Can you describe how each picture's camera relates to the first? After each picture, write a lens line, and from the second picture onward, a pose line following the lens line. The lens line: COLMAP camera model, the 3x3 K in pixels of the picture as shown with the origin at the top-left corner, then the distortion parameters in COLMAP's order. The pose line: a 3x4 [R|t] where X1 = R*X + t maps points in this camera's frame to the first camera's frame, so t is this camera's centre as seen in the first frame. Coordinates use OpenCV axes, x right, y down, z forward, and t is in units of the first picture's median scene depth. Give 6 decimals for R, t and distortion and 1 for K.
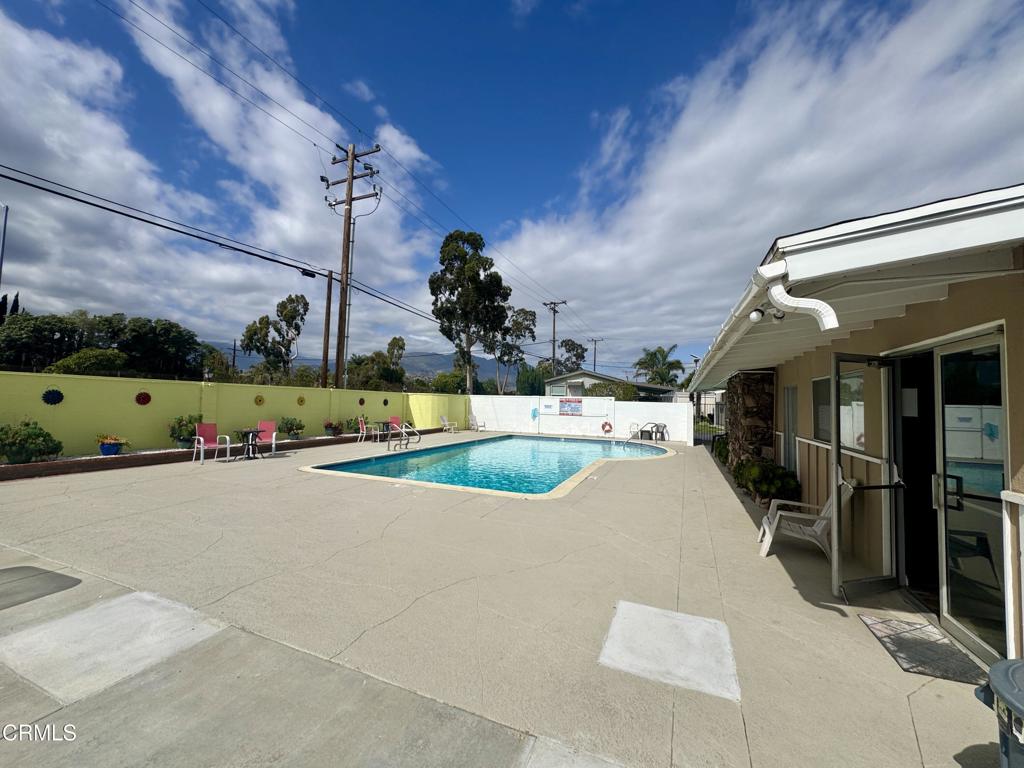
lens RADIAL K [[407.9, 0, 511.0], [0, 407.9, 381.0], [0, 0, 1]] dist [-0.000330, -0.000658]
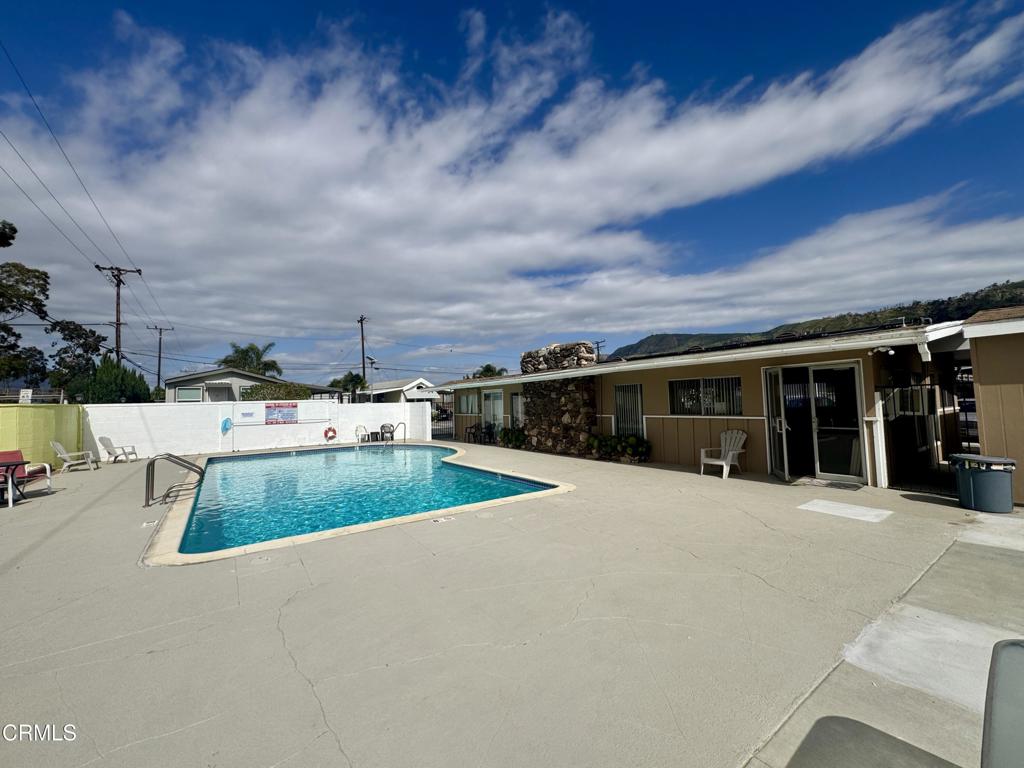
lens RADIAL K [[407.9, 0, 511.0], [0, 407.9, 381.0], [0, 0, 1]] dist [-0.000330, -0.000658]
pose [[0.540385, 0.006040, 0.841396, -0.106933], [-0.001345, 0.999979, -0.006315, 0.001277], [-0.841416, 0.002281, 0.540382, 0.063671]]
